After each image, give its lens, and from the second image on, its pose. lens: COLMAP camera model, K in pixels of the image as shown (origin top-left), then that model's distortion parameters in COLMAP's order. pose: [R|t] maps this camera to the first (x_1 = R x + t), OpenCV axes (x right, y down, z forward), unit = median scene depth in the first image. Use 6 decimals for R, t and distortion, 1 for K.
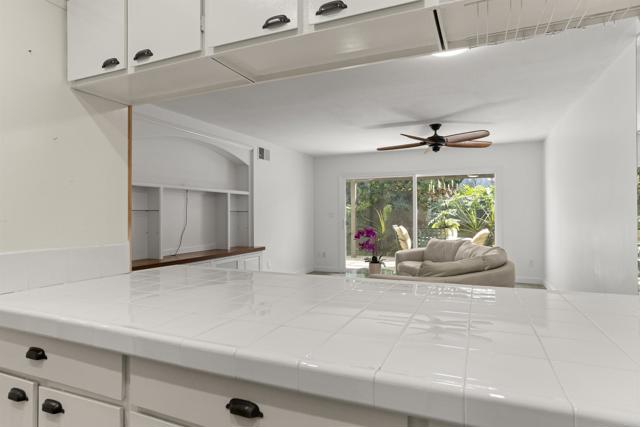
lens RADIAL K [[371.1, 0, 321.1], [0, 371.1, 210.5], [0, 0, 1]] dist [-0.004635, 0.000777]
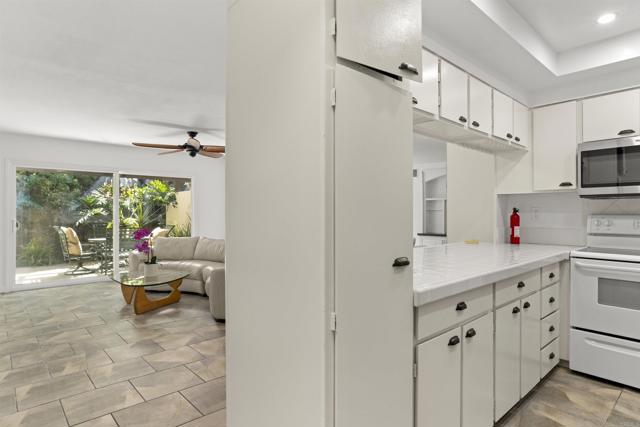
lens RADIAL K [[363.4, 0, 320.0], [0, 363.4, 213.5], [0, 0, 1]] dist [-0.053857, 0.042635]
pose [[0.418685, 0.001993, 0.908129, -0.380304], [-0.010389, 0.999943, 0.002595, 0.003381], [-0.908072, -0.010521, 0.418681, 0.150937]]
